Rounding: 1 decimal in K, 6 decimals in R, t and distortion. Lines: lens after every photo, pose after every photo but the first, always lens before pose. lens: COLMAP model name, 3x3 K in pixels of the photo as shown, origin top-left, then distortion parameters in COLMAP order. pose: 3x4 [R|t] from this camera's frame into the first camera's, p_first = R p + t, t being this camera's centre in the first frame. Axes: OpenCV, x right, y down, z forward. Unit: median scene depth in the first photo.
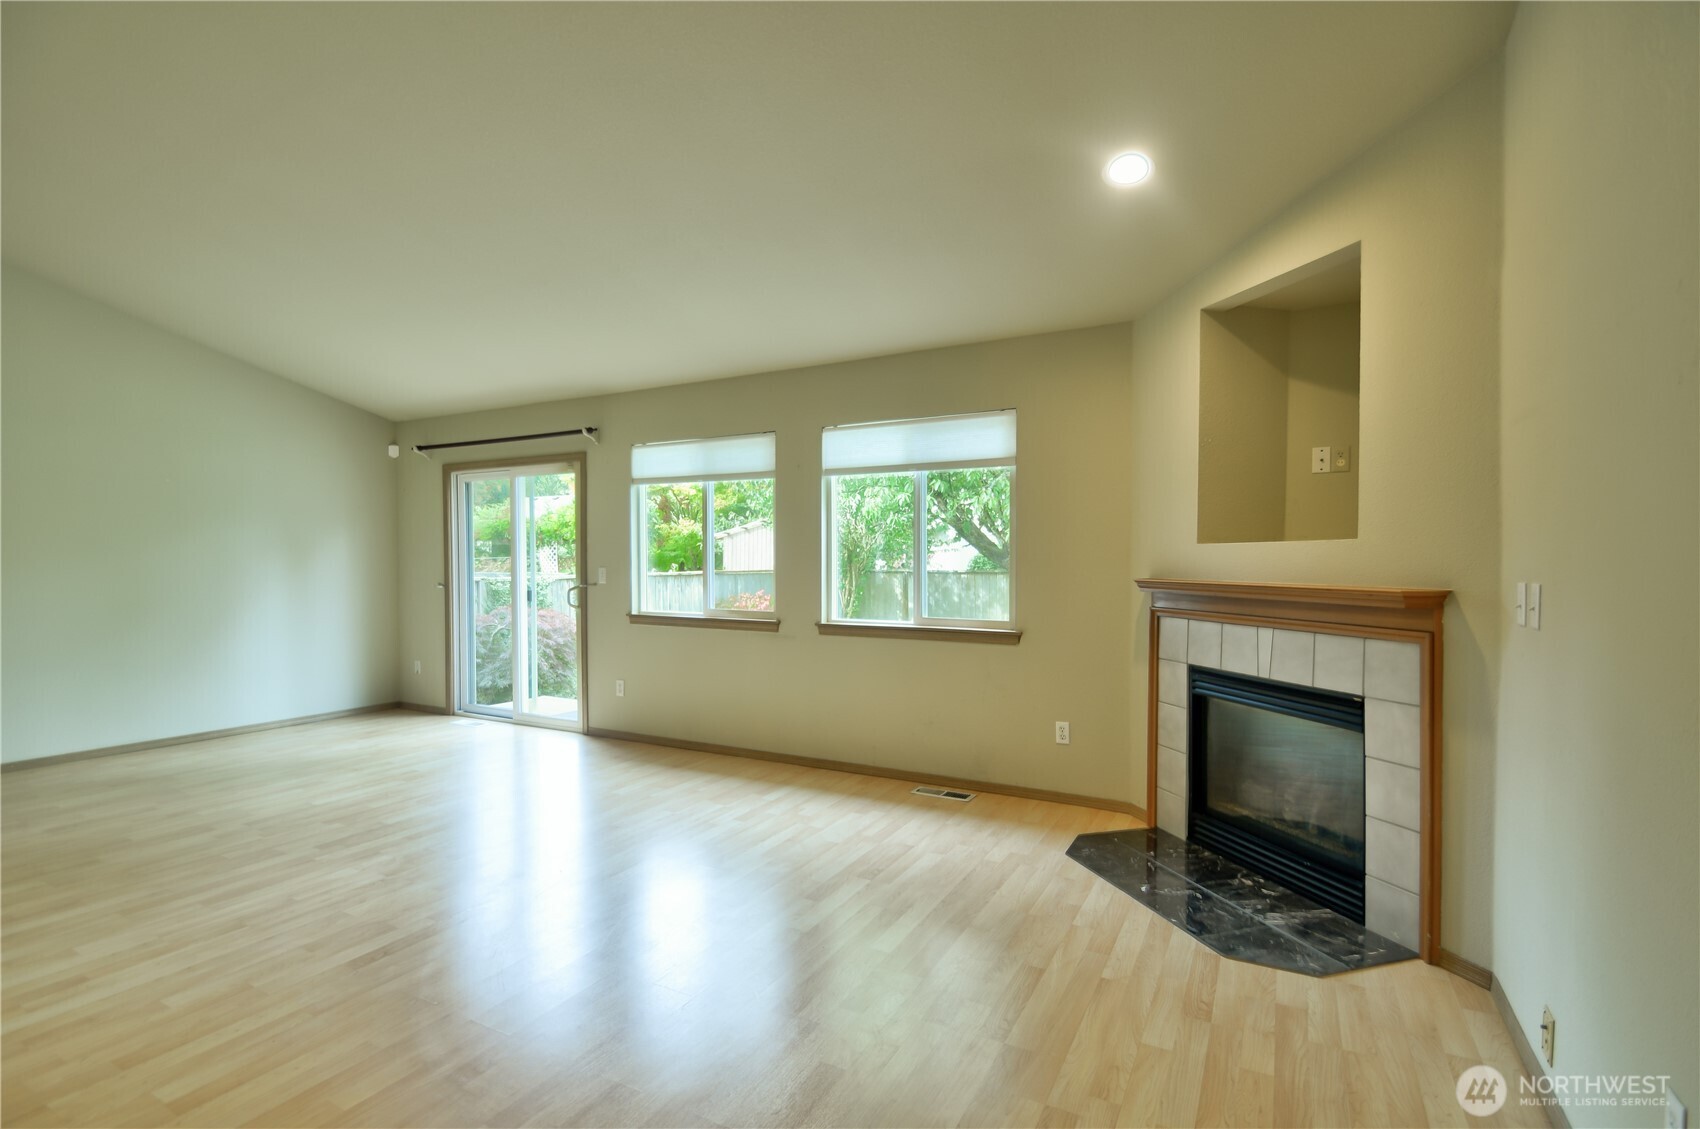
lens RADIAL K [[797.6, 0, 853.1], [0, 797.6, 574.8], [0, 0, 1]] dist [0.009622, -0.015968]
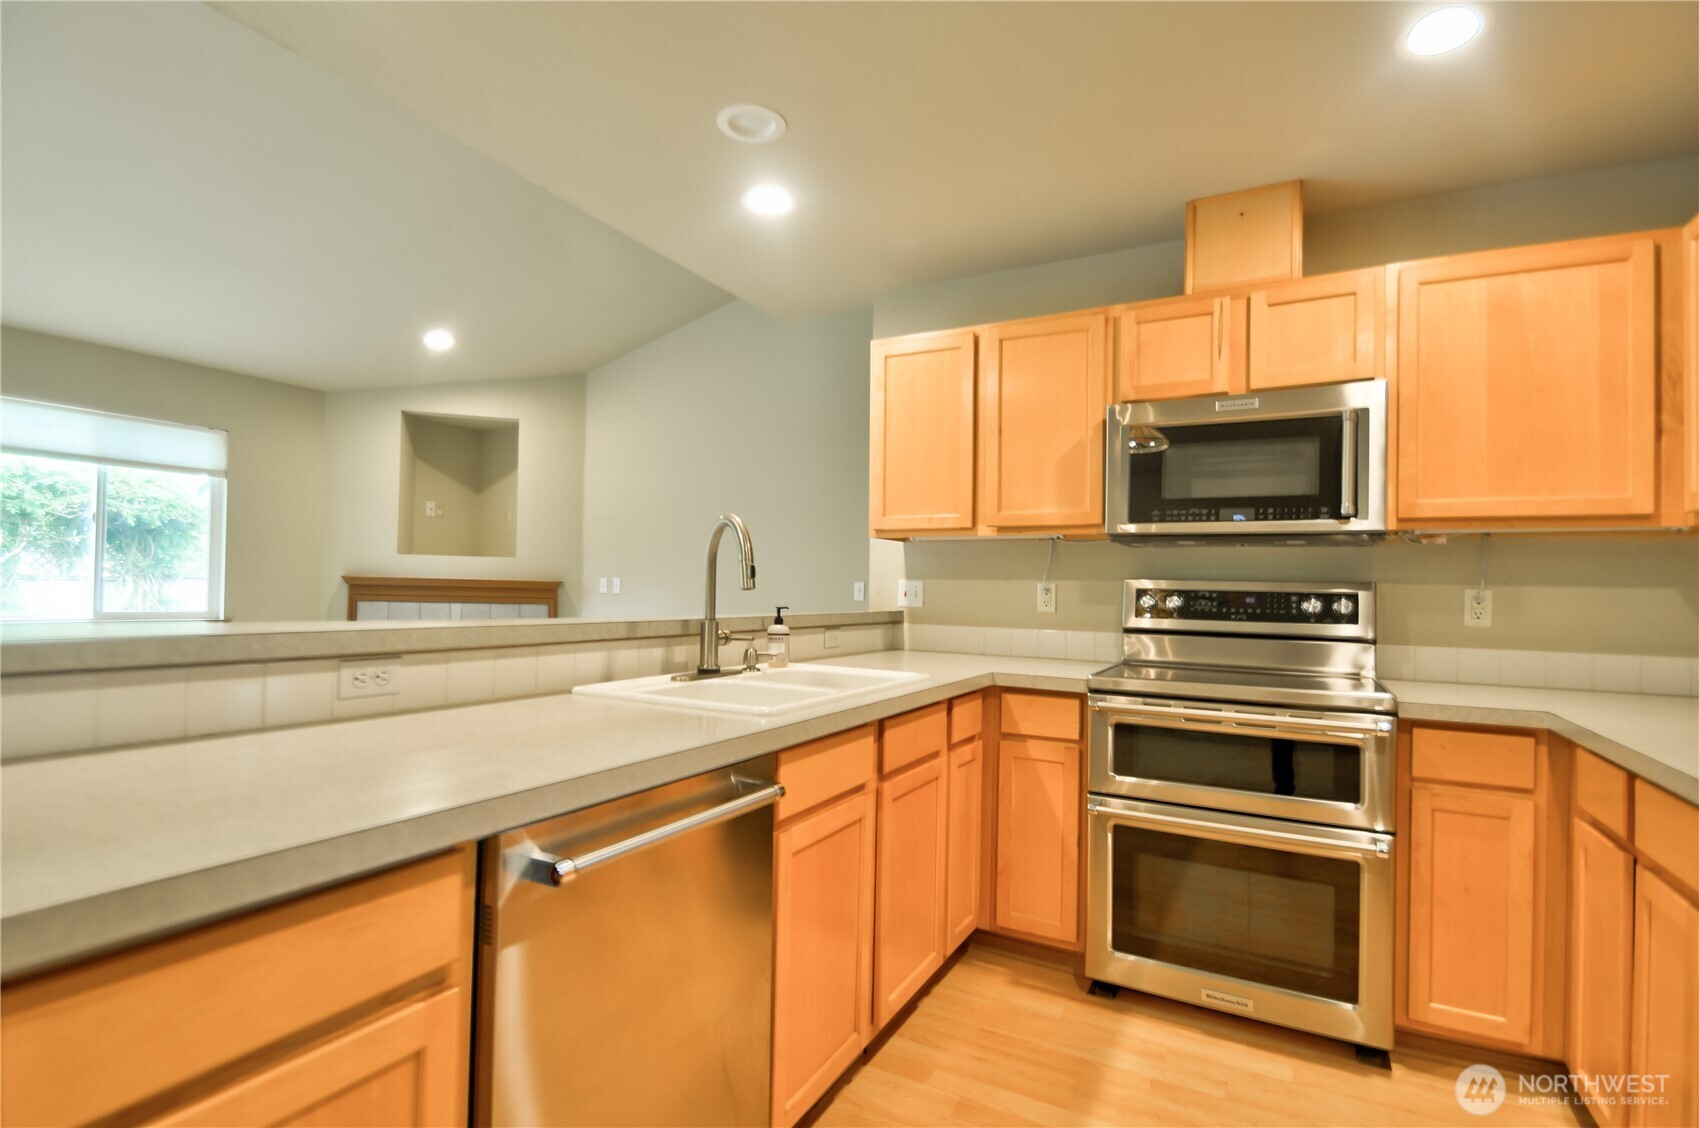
lens RADIAL K [[797.2, 0, 852.6], [0, 797.2, 574.3], [0, 0, 1]] dist [0.009622, -0.015968]
pose [[-0.000799, 0.013651, 0.999907, -1.153215], [0.001925, 0.999905, -0.013649, 0.024351], [-0.999998, 0.001914, -0.000825, 0.079907]]
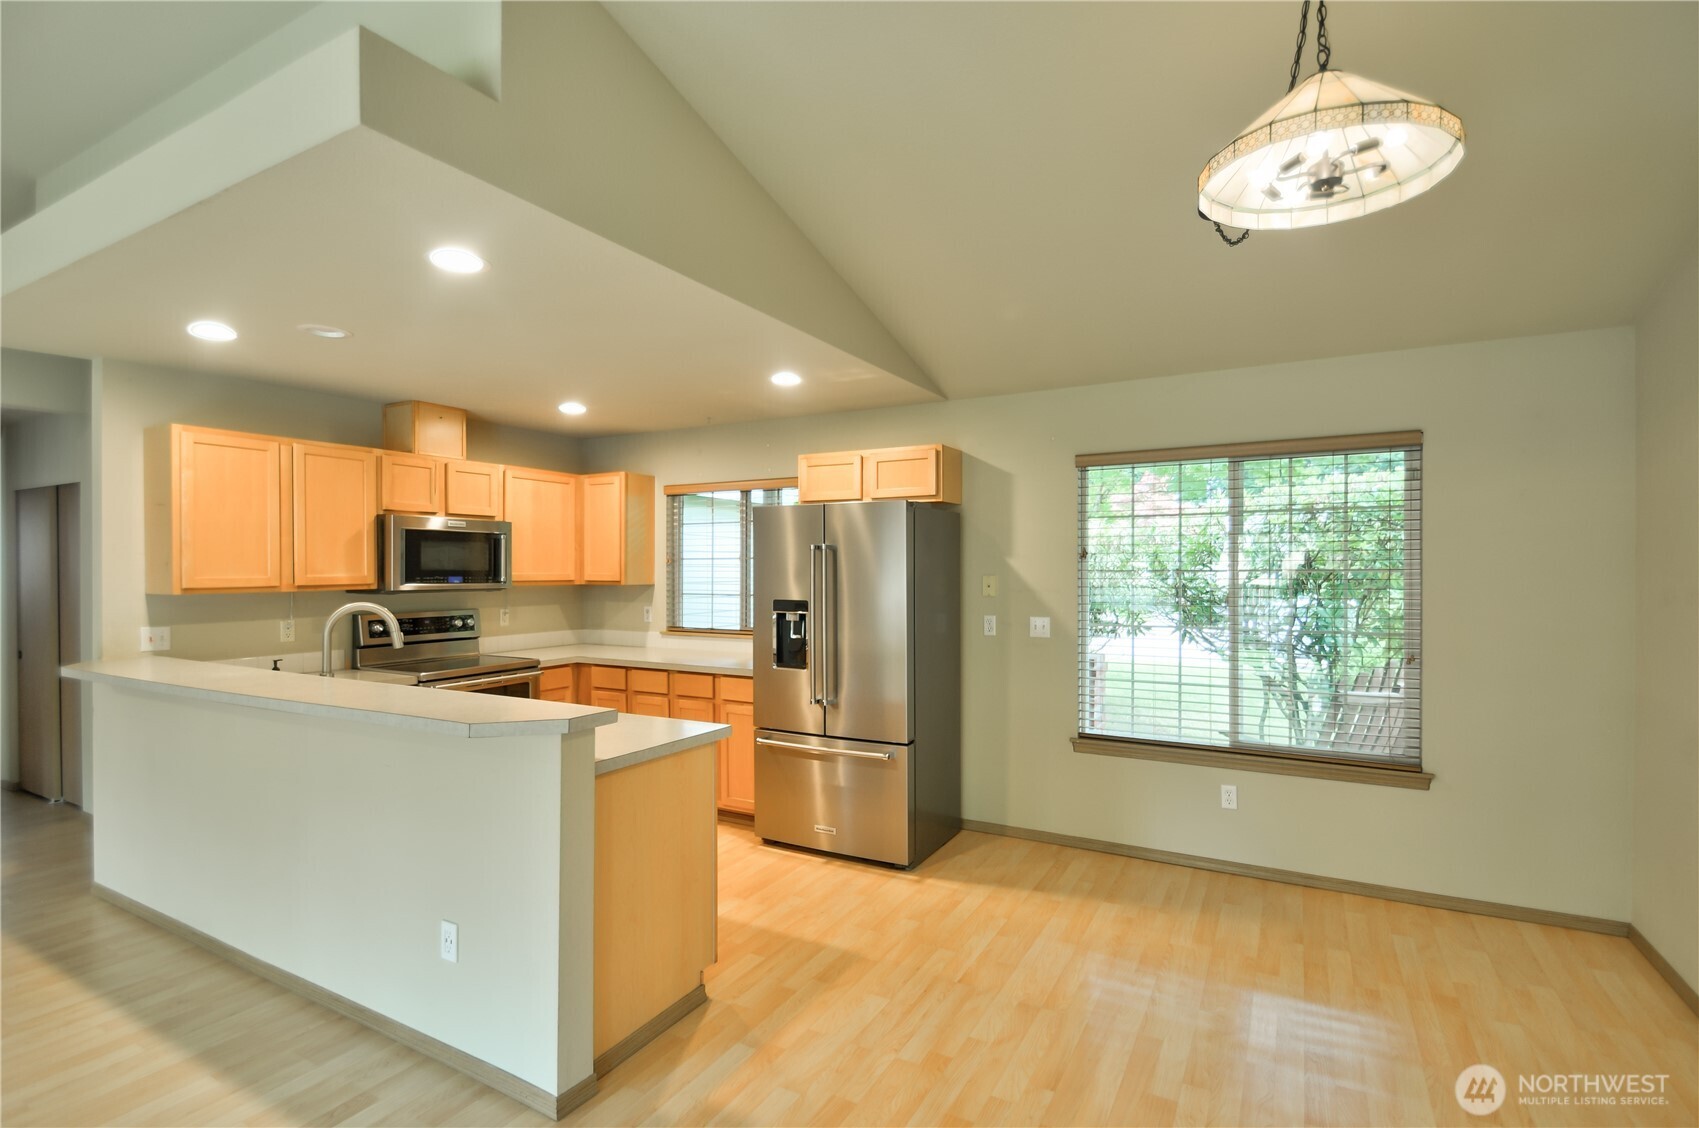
lens RADIAL K [[797.2, 0, 852.6], [0, 797.2, 574.3], [0, 0, 1]] dist [0.009622, -0.015968]
pose [[-0.999965, 0.001543, 0.008212, -1.144931], [0.001767, 0.999625, 0.027335, -0.075560], [-0.008166, 0.027349, -0.999593, 1.034637]]
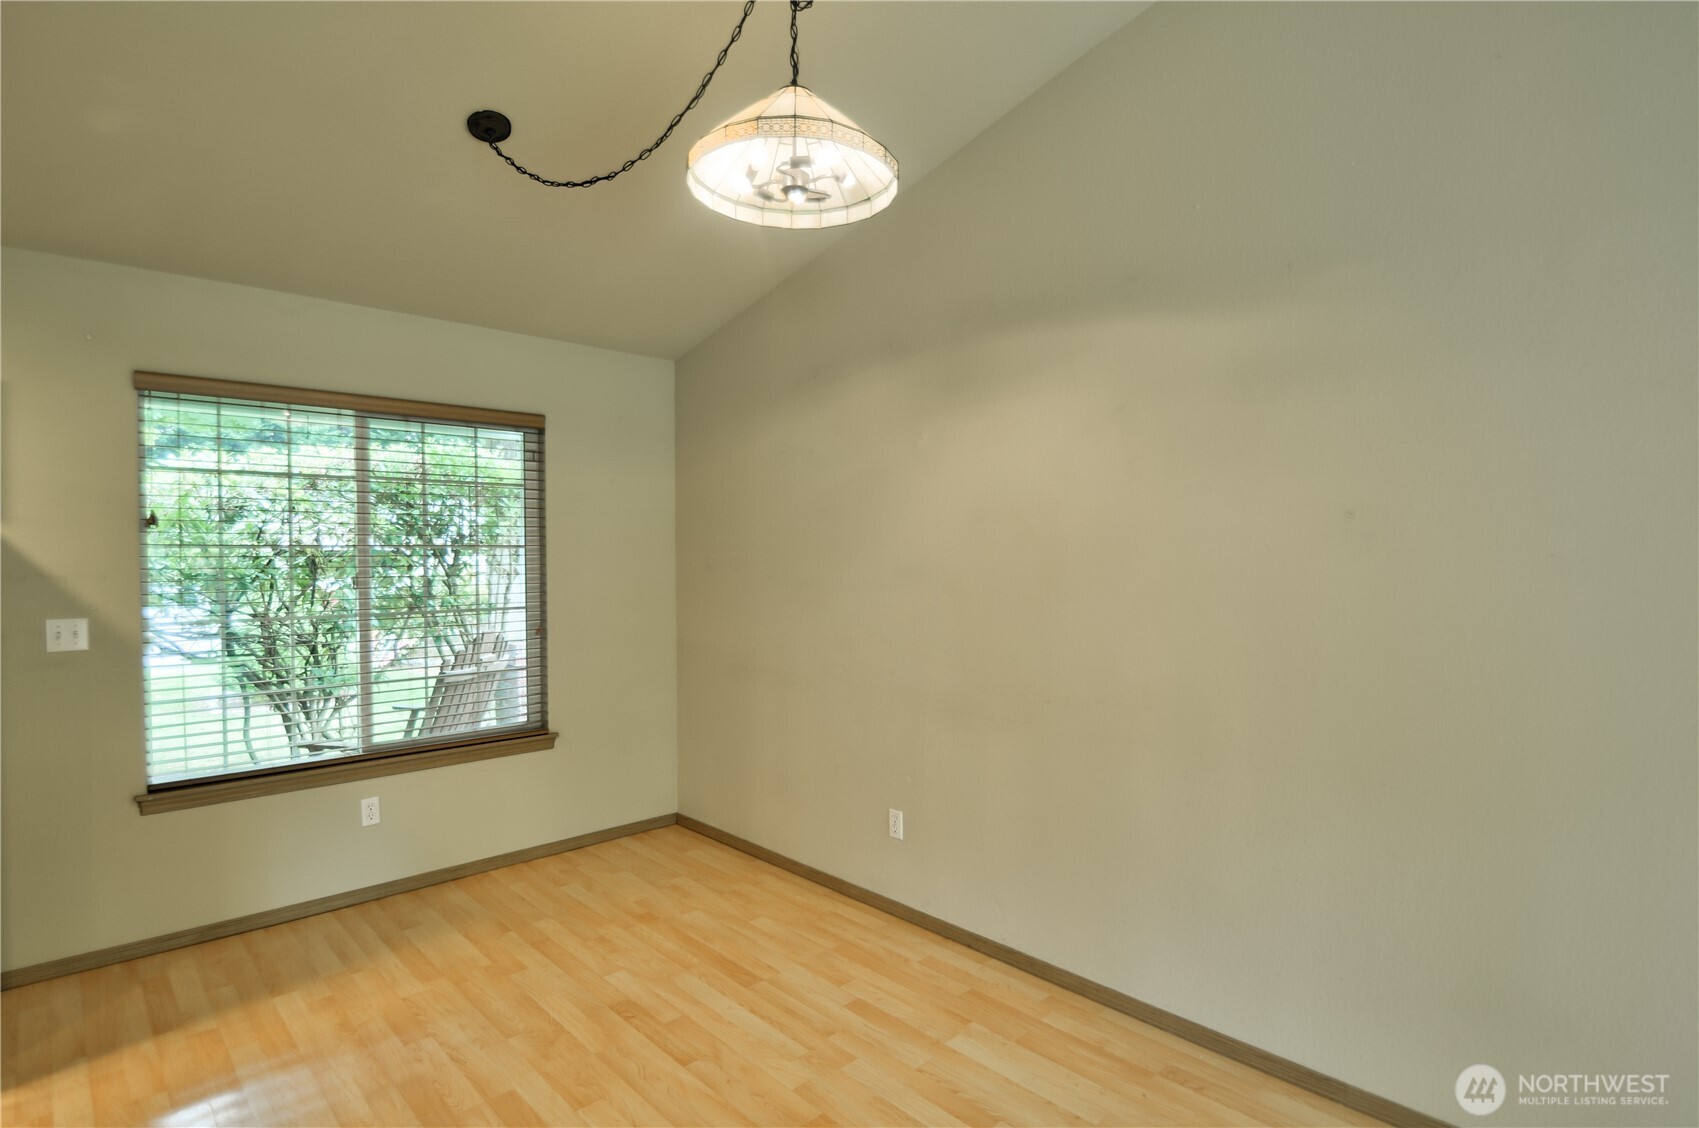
lens RADIAL K [[843.9, 0, 846.1], [0, 843.9, 569.2], [0, 0, 1]] dist [-0.019707, -0.000651]
pose [[-0.308205, 0.022233, -0.951060, -0.904970], [-0.020850, 0.999329, 0.030118, -0.063651], [0.951091, 0.029112, -0.307535, 0.772508]]
